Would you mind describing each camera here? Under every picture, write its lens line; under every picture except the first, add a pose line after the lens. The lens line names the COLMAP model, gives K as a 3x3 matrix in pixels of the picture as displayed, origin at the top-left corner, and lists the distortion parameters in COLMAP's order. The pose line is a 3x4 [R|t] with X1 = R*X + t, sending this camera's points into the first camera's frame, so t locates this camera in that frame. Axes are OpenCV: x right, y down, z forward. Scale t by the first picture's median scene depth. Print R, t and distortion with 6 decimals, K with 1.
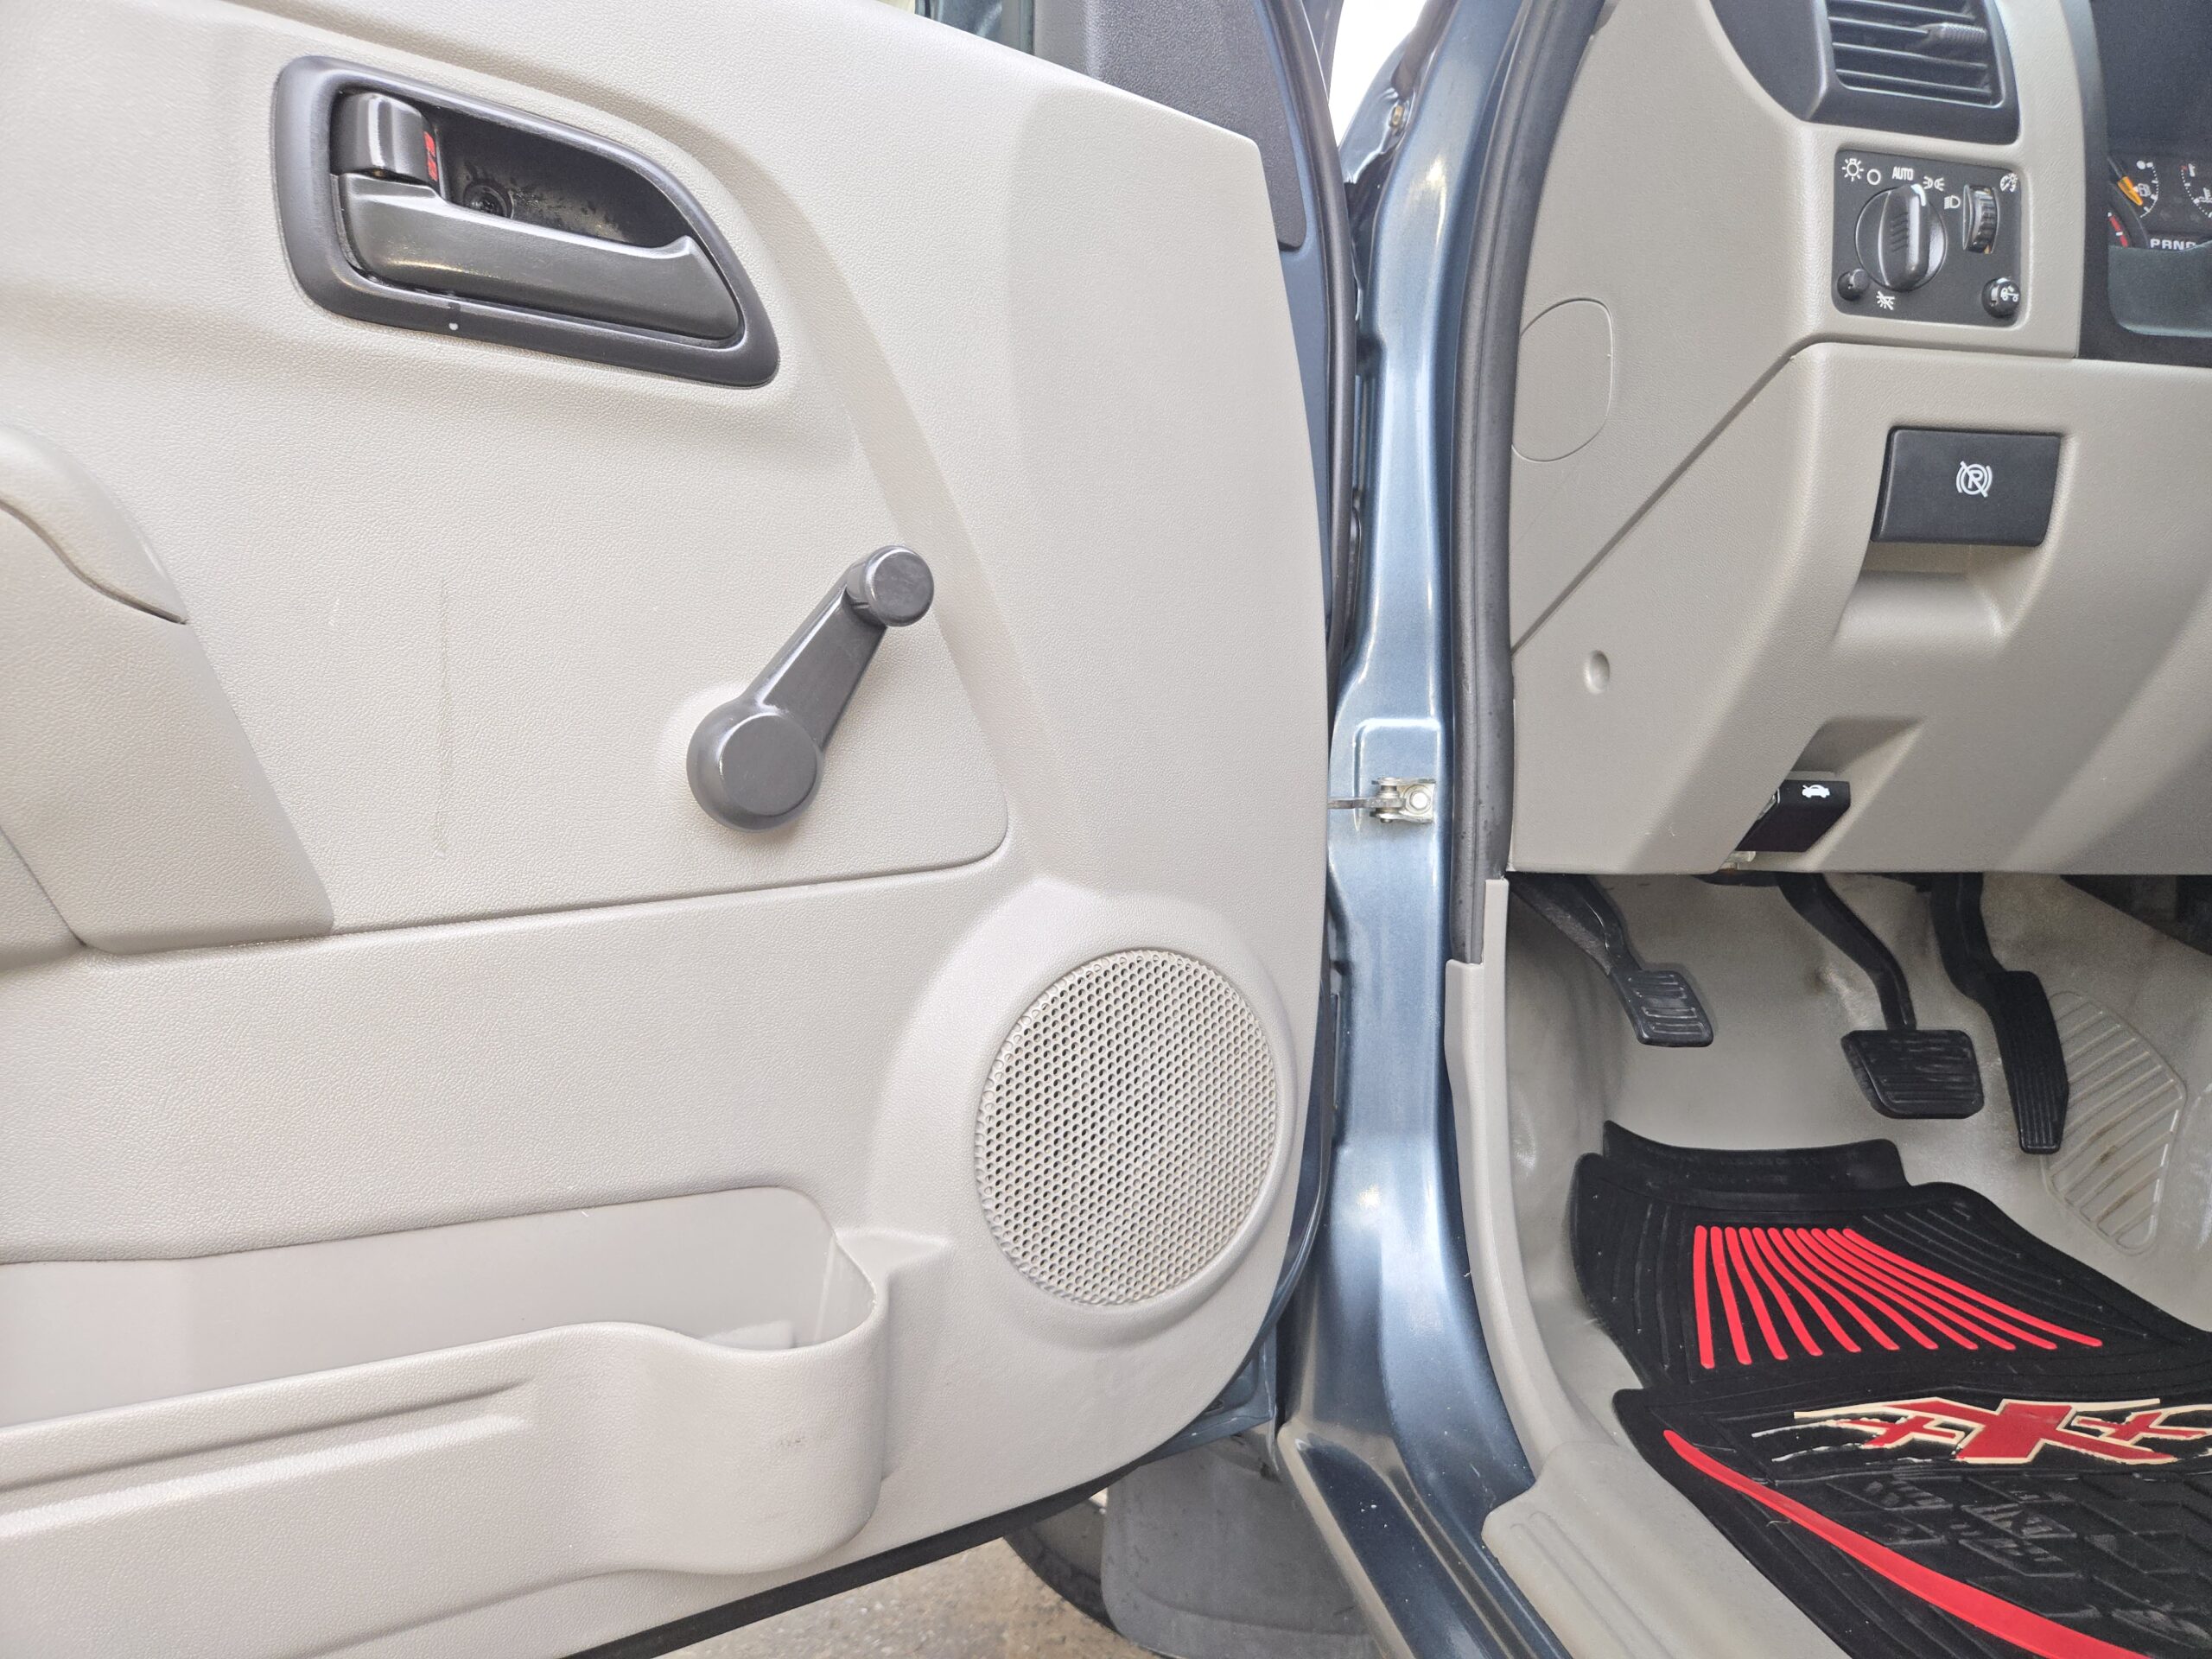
lens RADIAL K [[1476.7, 0, 1098.9], [0, 1476.7, 792.5], [0, 0, 1]] dist [0.000259, 0.001892]
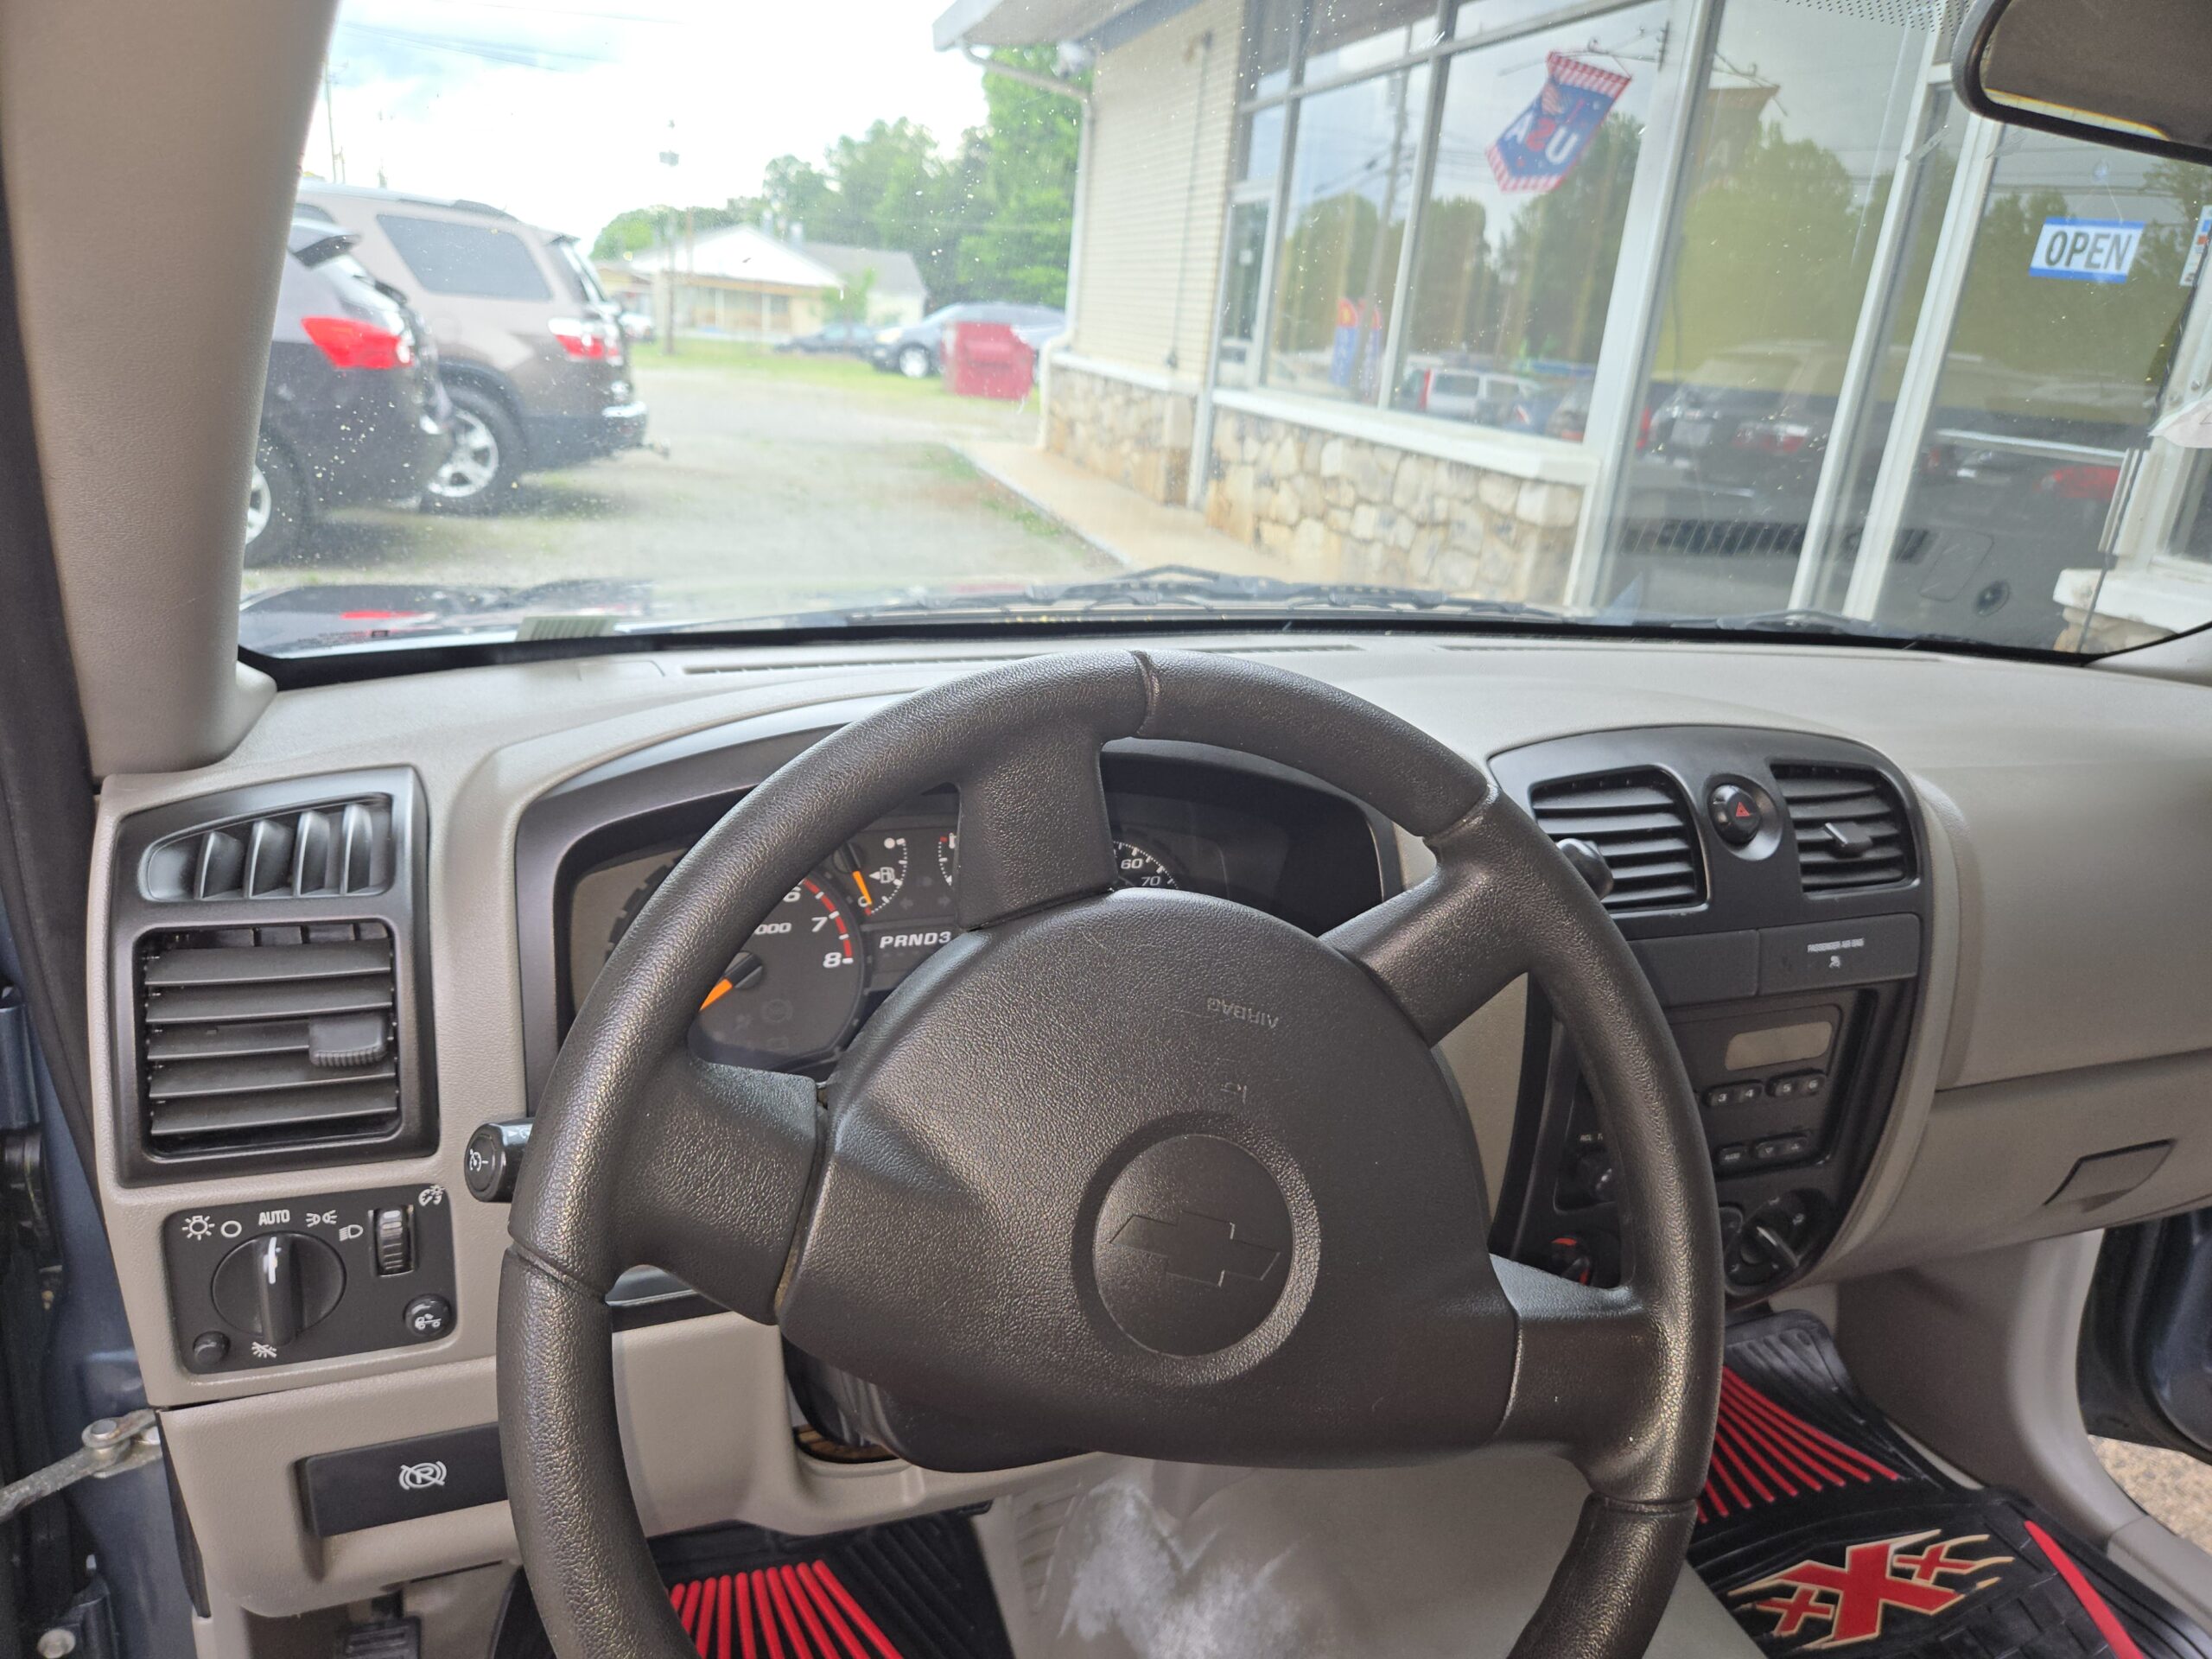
lens RADIAL K [[1515.8, 0, 1104.9], [0, 1515.8, 861.7], [0, 0, 1]] dist [0.050912, -0.048929]
pose [[0.975752, -0.011626, 0.218569, 0.801547], [-0.052604, 0.956863, 0.285738, -0.872215], [-0.212462, -0.290307, 0.933050, 0.128941]]
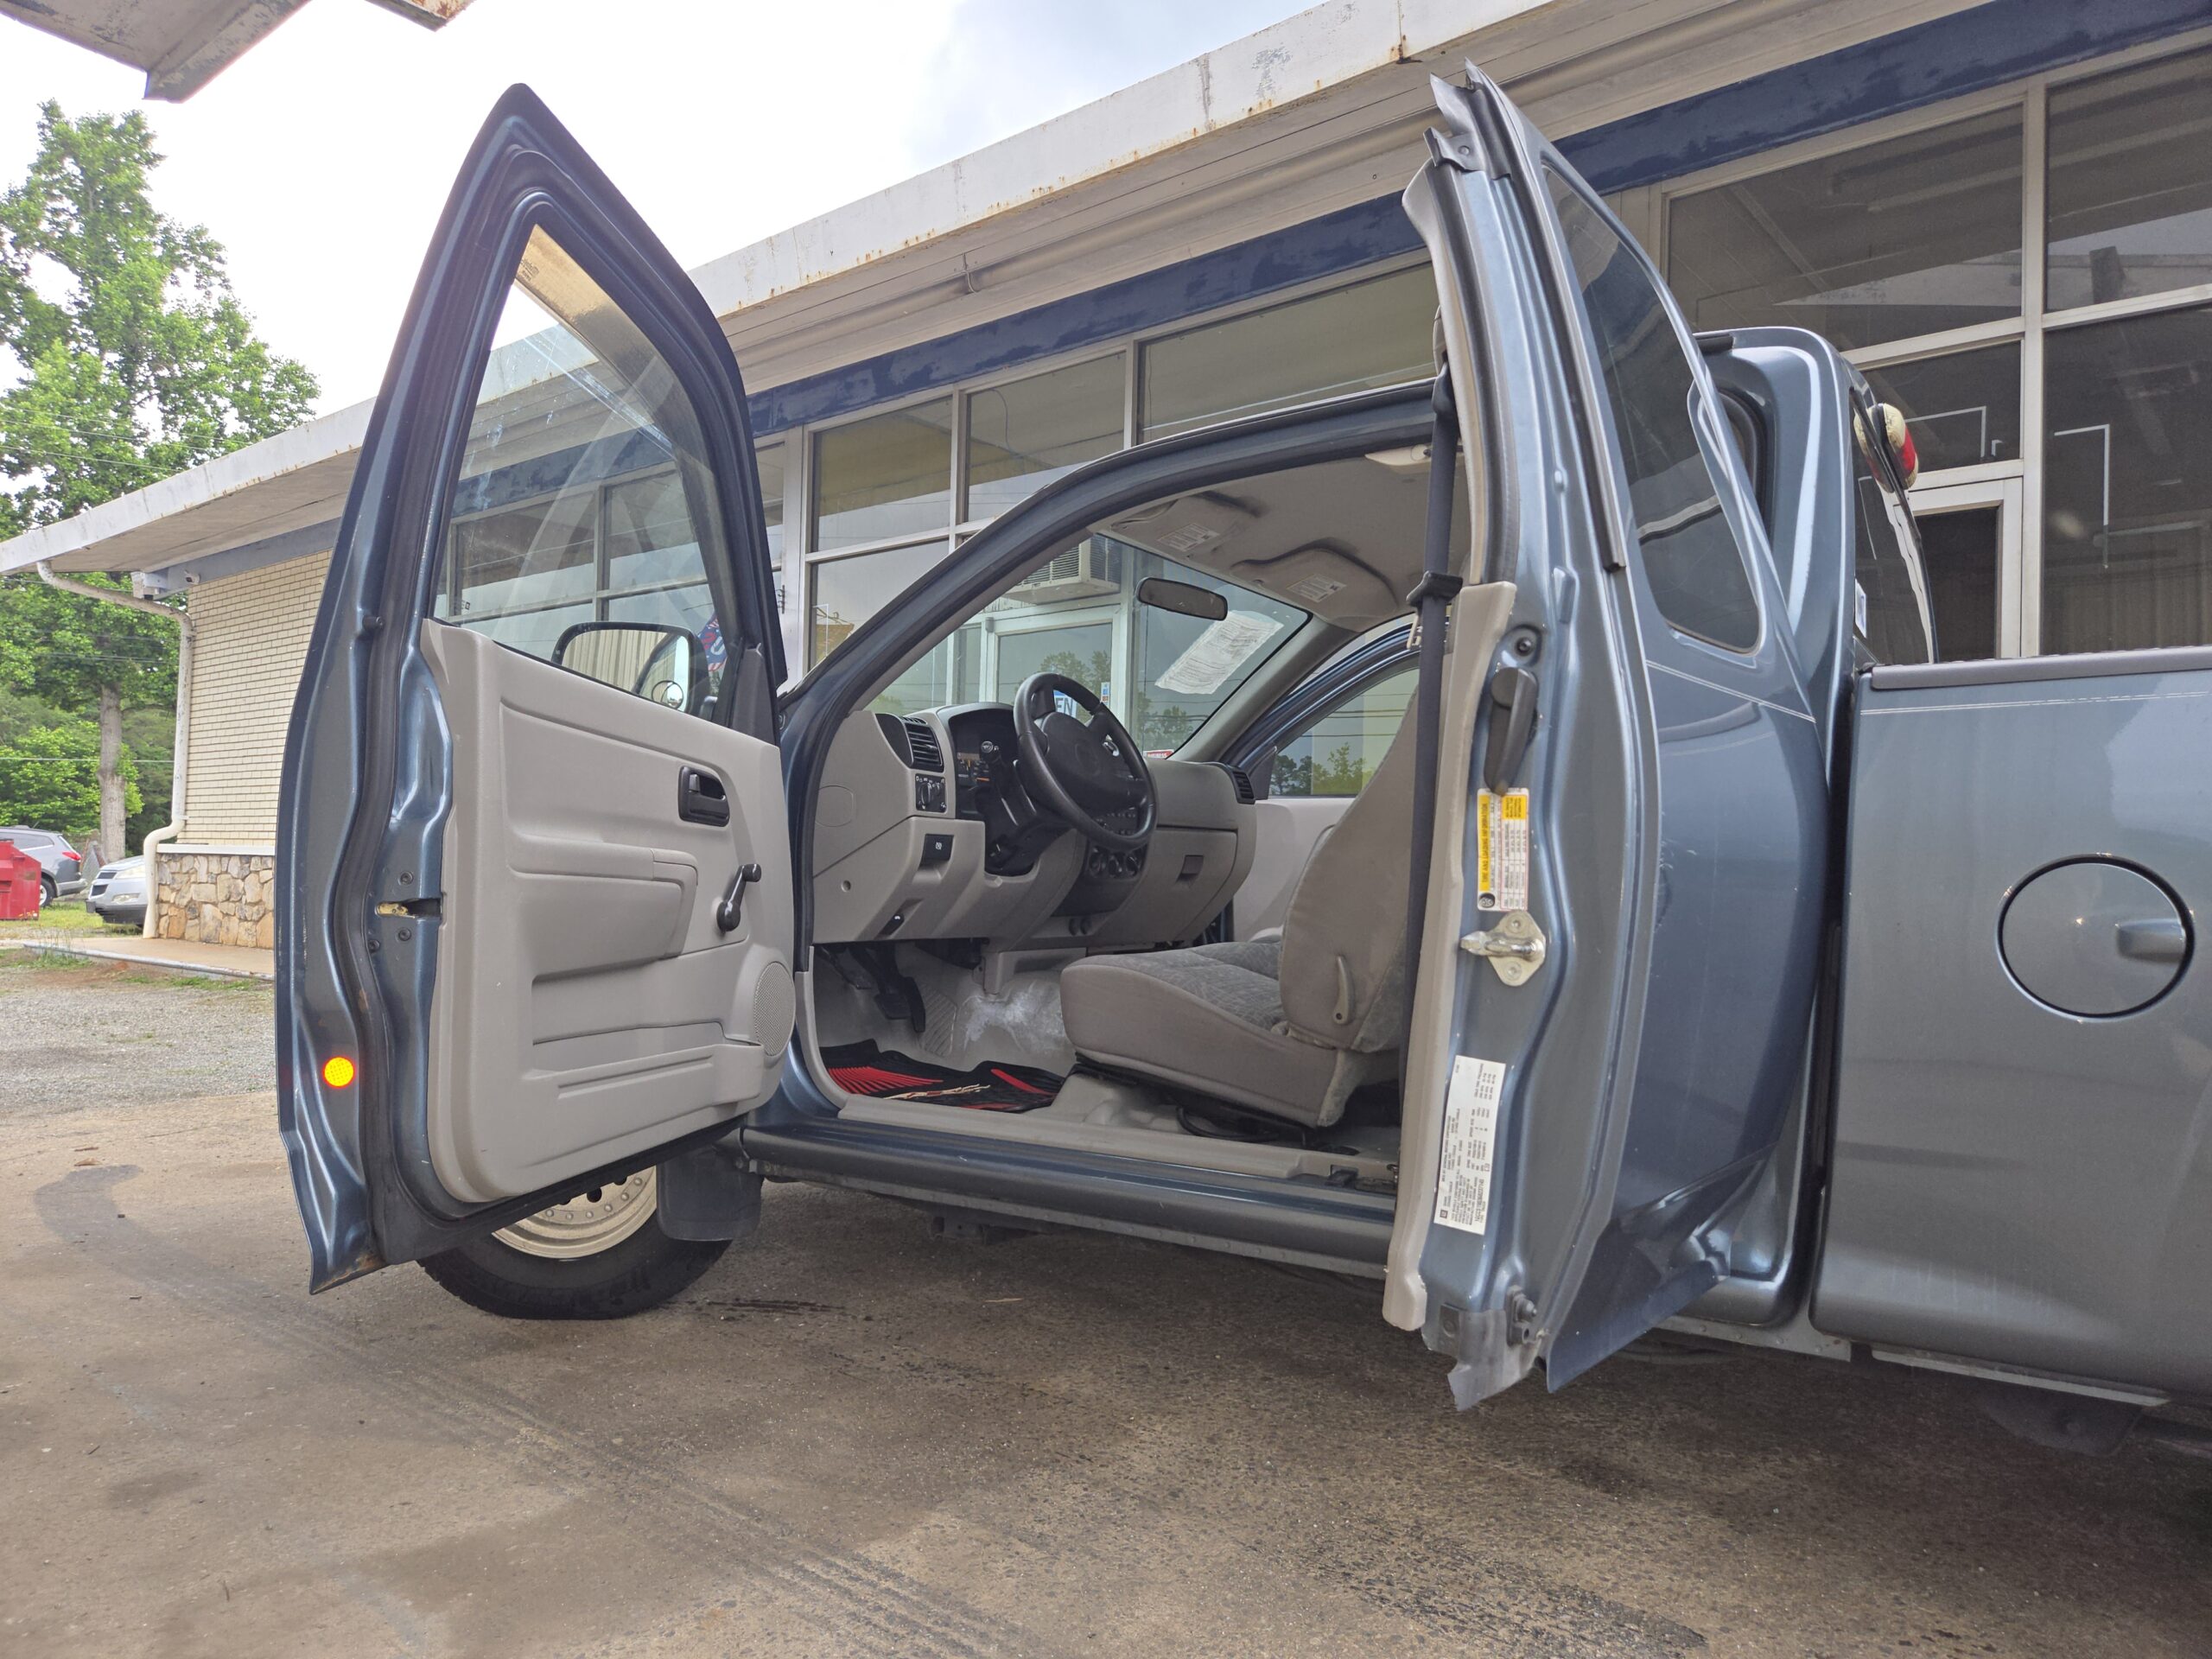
lens RADIAL K [[1467.4, 0, 1132.0], [0, 1467.4, 857.8], [0, 0, 1]] dist [0.077615, -0.072522]
pose [[0.664250, 0.004186, 0.747498, -2.355501], [0.033914, 0.998786, -0.035731, 0.003062], [-0.746740, 0.049085, 0.663302, -2.399274]]
